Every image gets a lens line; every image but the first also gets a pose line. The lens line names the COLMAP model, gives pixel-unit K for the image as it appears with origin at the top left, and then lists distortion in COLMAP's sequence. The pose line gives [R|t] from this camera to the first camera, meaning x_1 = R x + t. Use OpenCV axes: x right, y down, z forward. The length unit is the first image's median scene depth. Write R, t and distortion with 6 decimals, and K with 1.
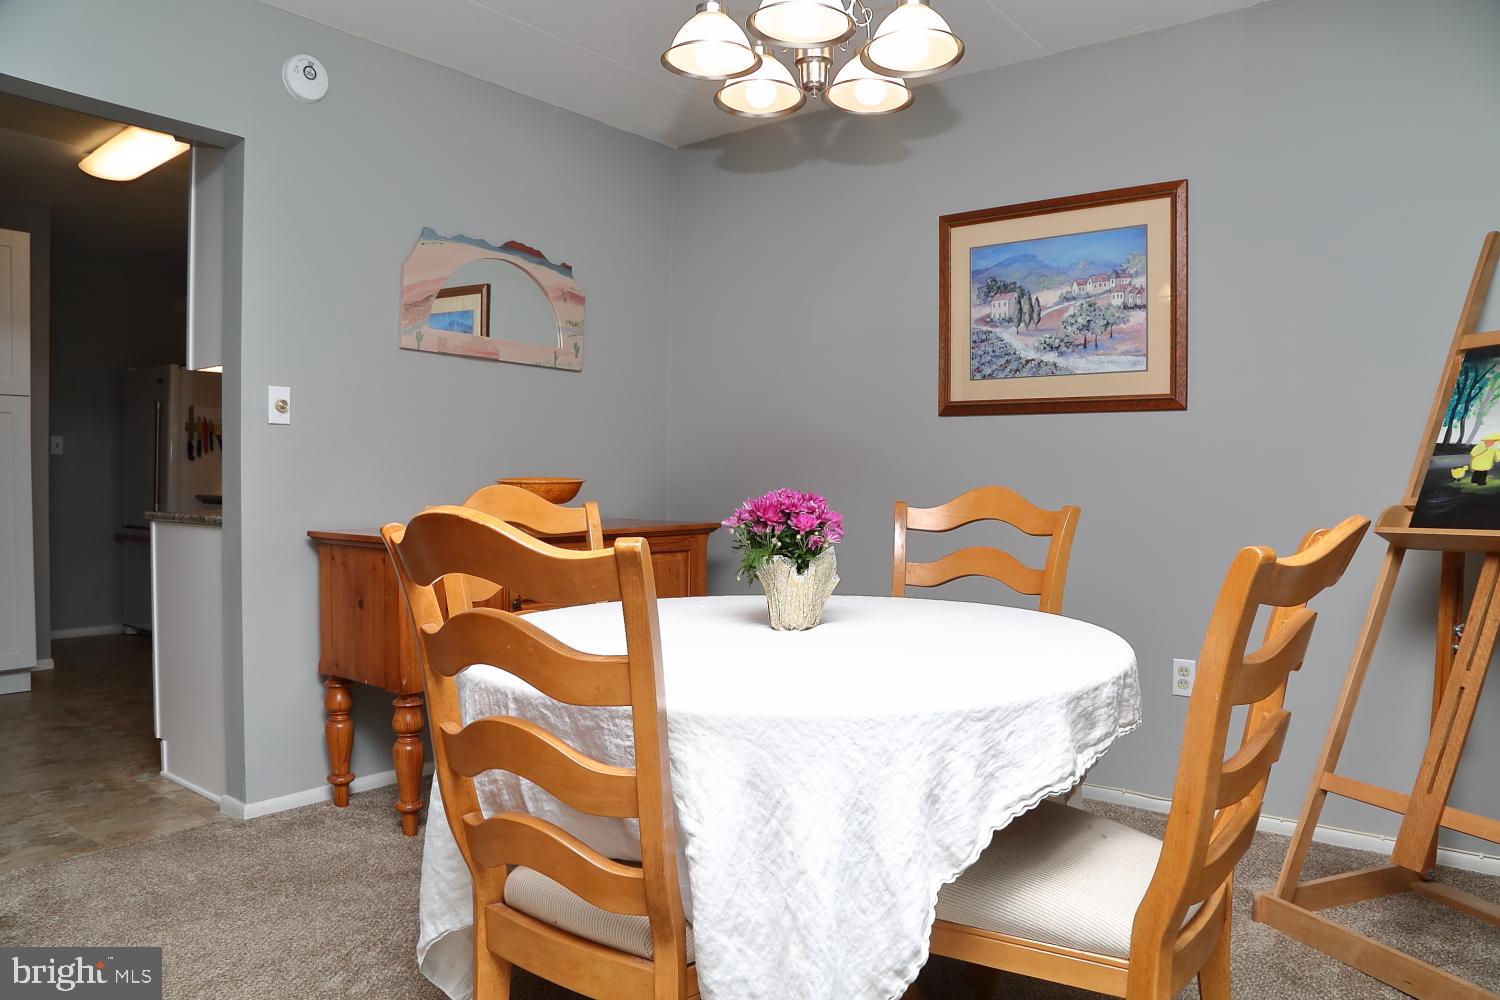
lens RADIAL K [[1023.3, 0, 754.8], [0, 1023.3, 500.4], [0, 0, 1]] dist [-0.122018, 0.065553]
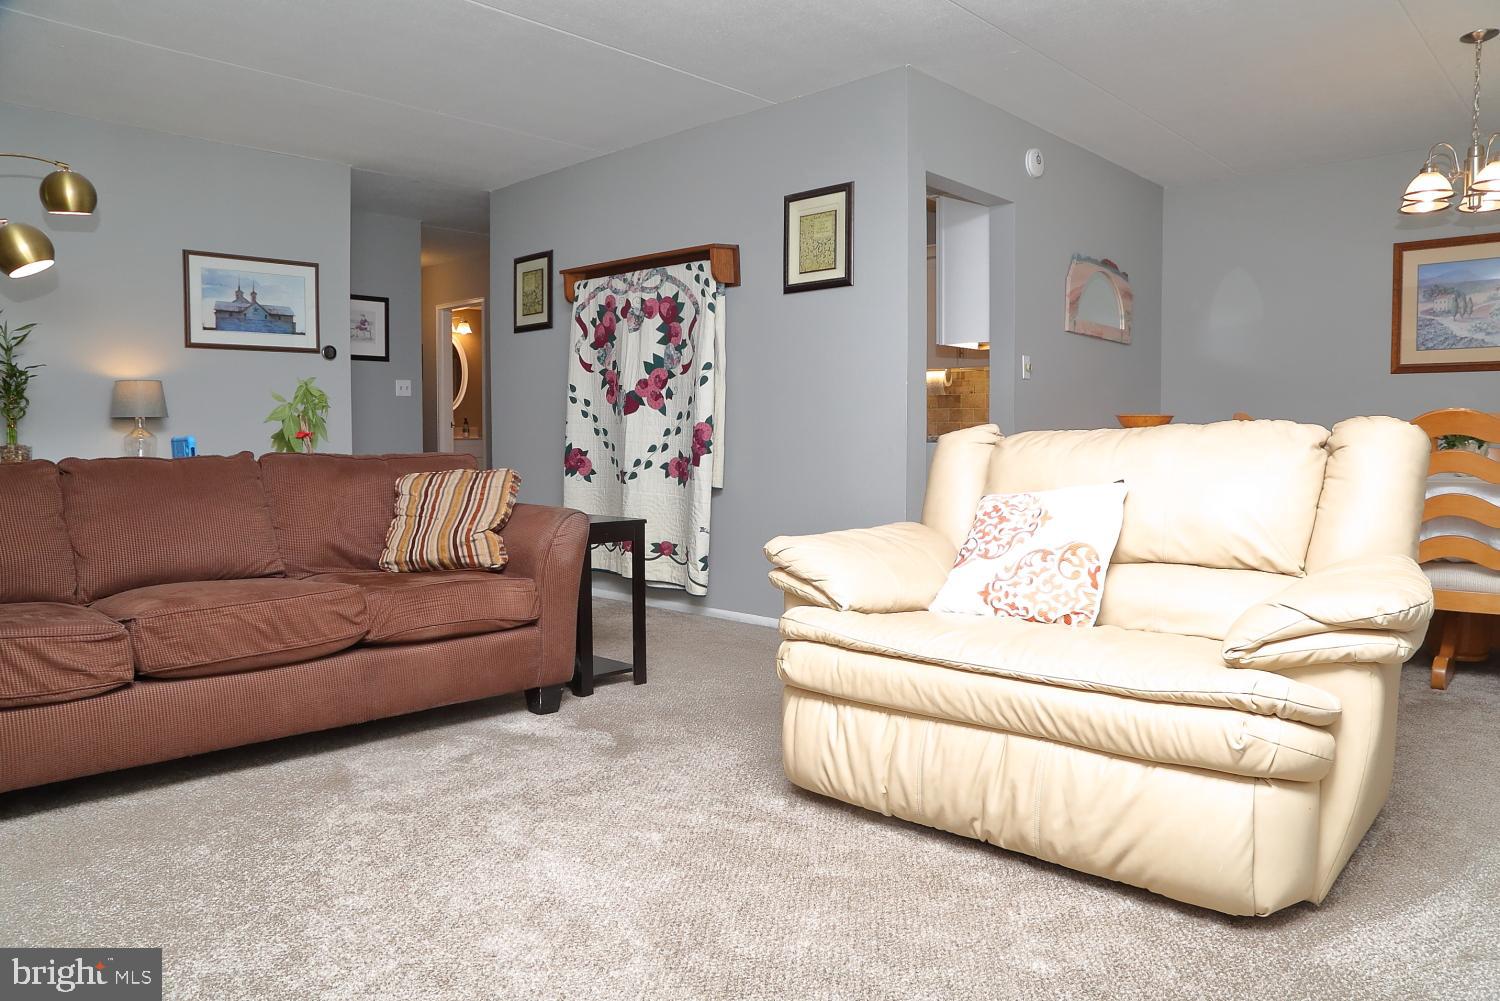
lens RADIAL K [[1023.3, 0, 754.8], [0, 1023.3, 500.9], [0, 0, 1]] dist [-0.122018, 0.065553]
pose [[0.995949, -0.003078, -0.089869, -0.708828], [0.006781, 0.999139, 0.040930, 0.047528], [0.089666, -0.041374, 0.995112, -0.639056]]
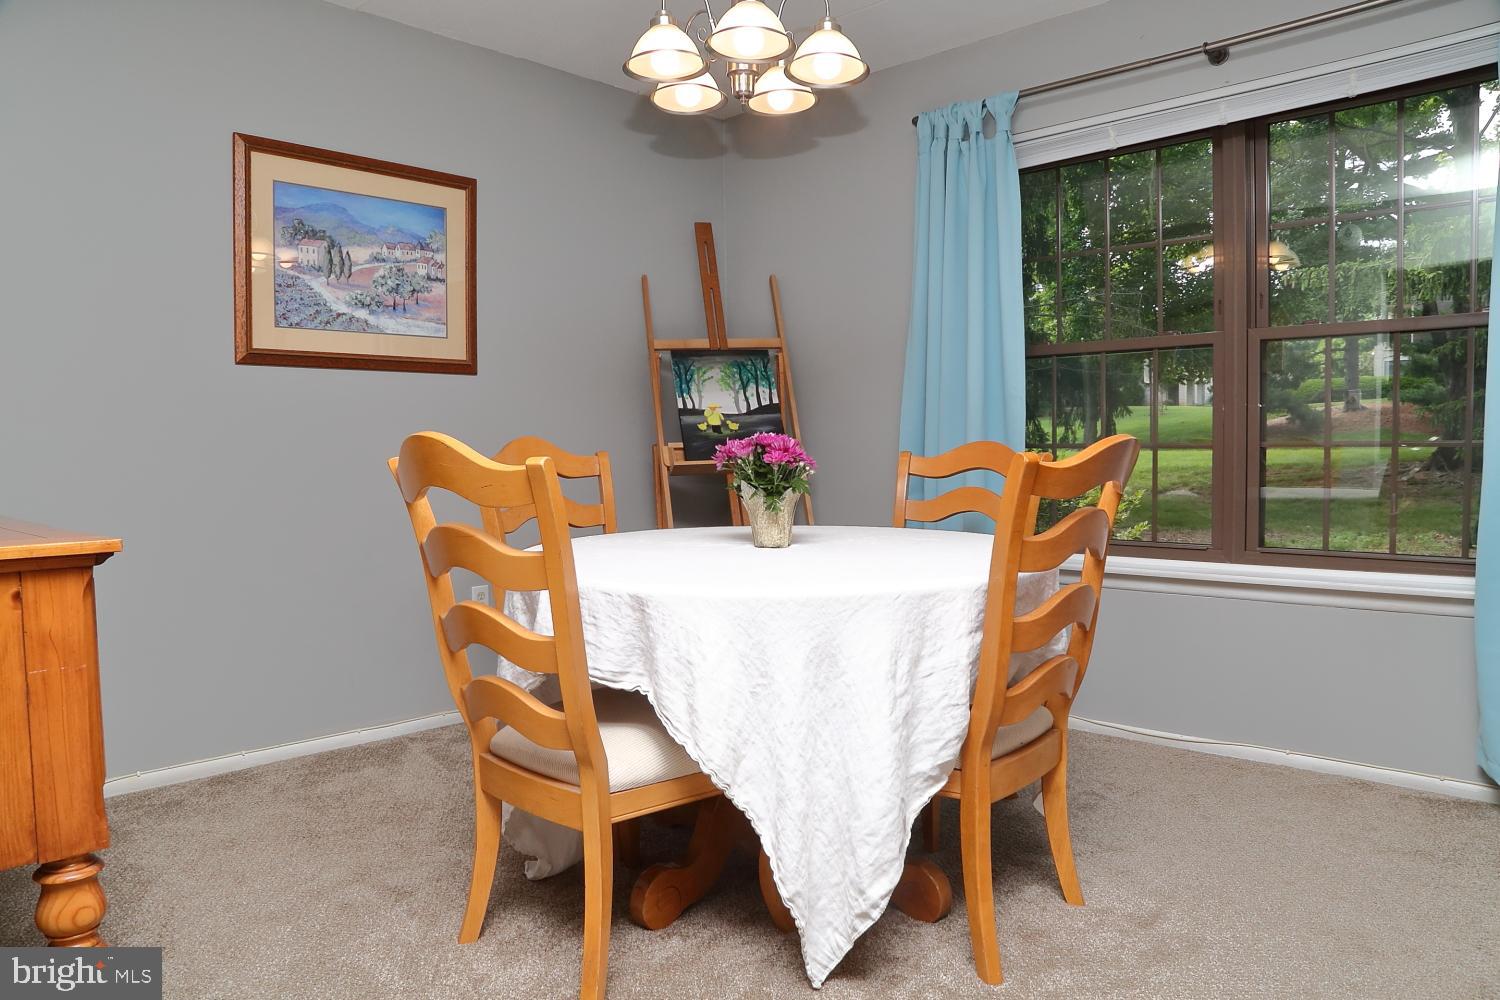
lens RADIAL K [[1023.3, 0, 754.8], [0, 1023.3, 500.4], [0, 0, 1]] dist [-0.122018, 0.065553]
pose [[0.056670, -0.079129, 0.995252, -0.702769], [0.021279, 0.996724, 0.078034, -0.025205], [-0.998166, 0.016756, 0.058168, 0.552273]]
